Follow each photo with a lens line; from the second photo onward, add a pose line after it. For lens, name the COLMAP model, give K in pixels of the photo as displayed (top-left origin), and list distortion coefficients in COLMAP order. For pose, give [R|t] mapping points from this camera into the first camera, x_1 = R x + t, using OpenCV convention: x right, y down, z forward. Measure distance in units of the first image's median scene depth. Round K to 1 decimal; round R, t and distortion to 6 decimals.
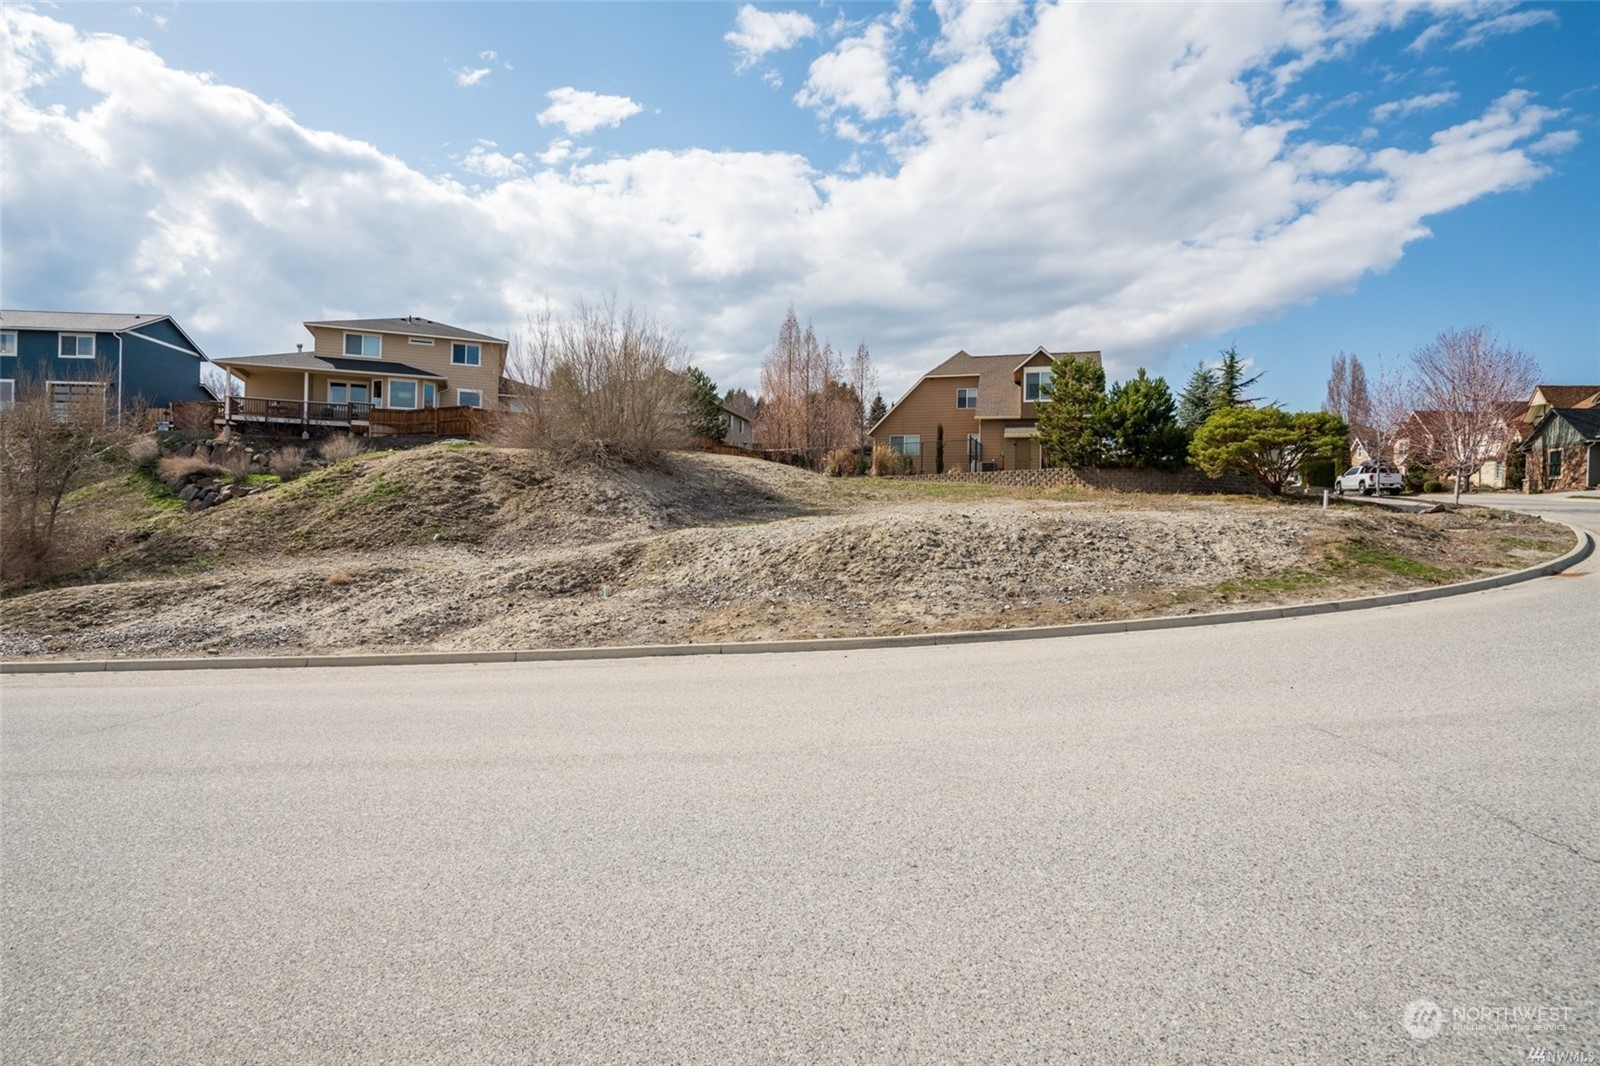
lens RADIAL K [[769.3, 0, 783.2], [0, 769.3, 530.6], [0, 0, 1]] dist [-0.024647, 0.009217]
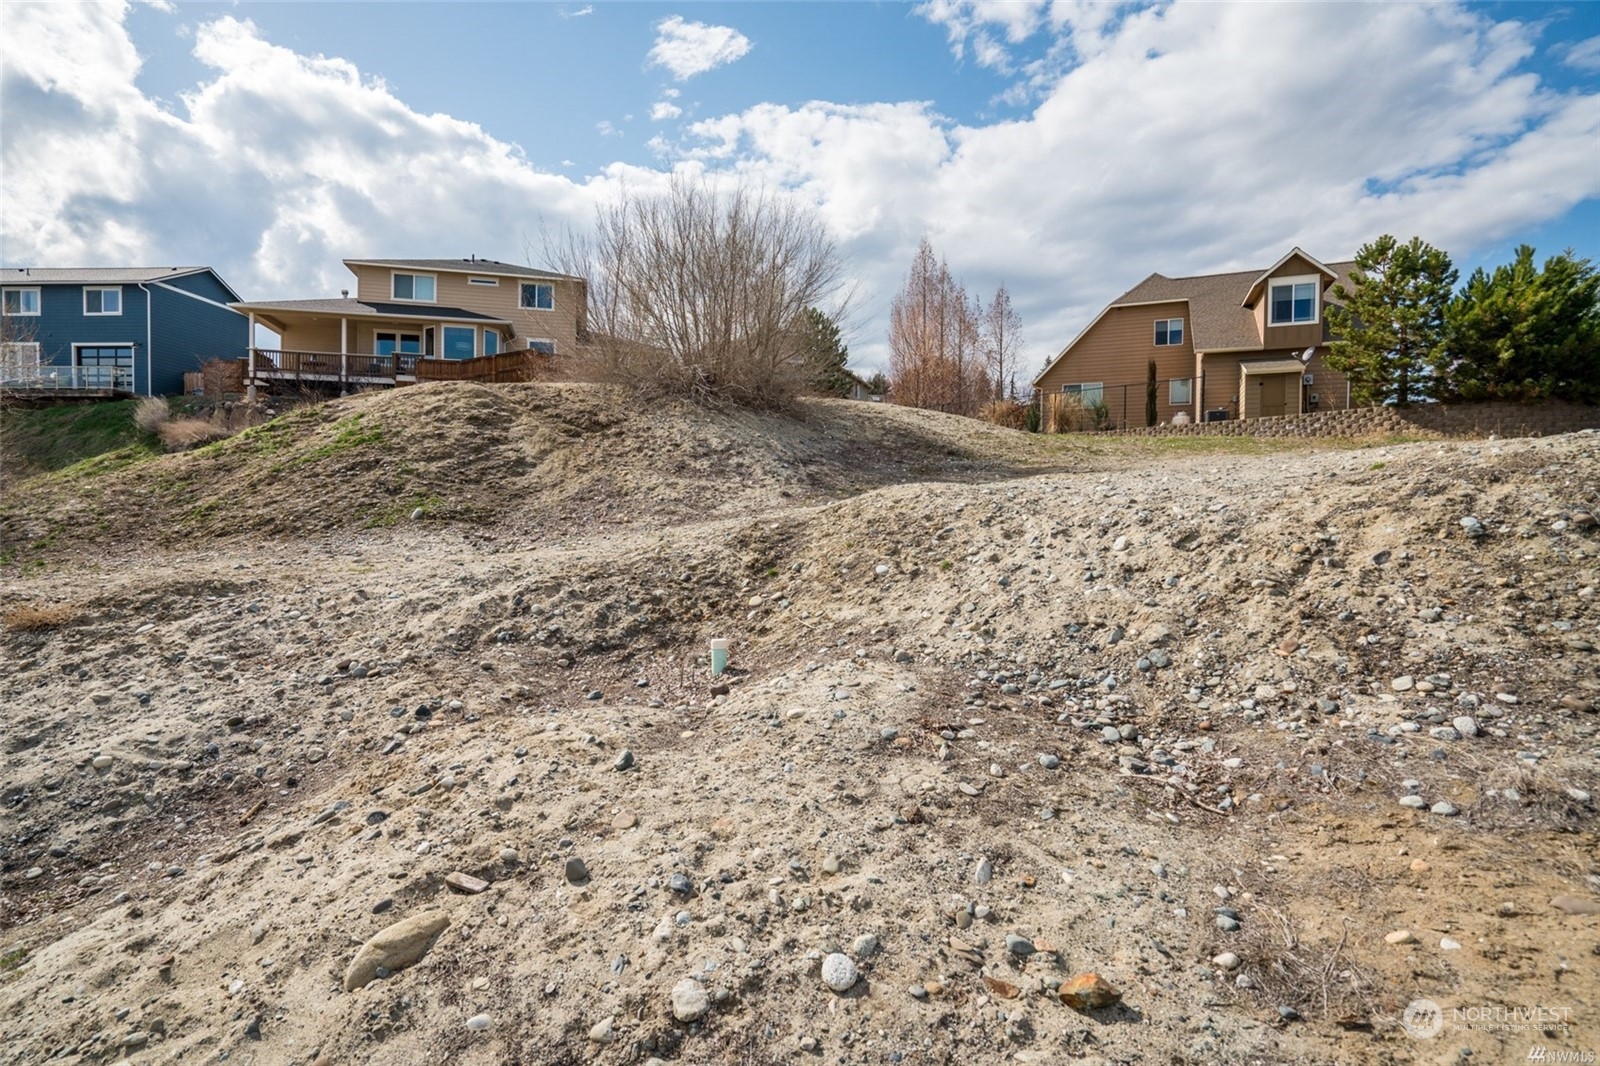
lens RADIAL K [[769.3, 0, 795.7], [0, 769.3, 542.1], [0, 0, 1]] dist [-0.024647, 0.009217]
pose [[0.993843, -0.004325, -0.110710, -0.091263], [0.008583, 0.999240, 0.038019, 0.008721], [0.110461, -0.038736, 0.993125, 0.385372]]
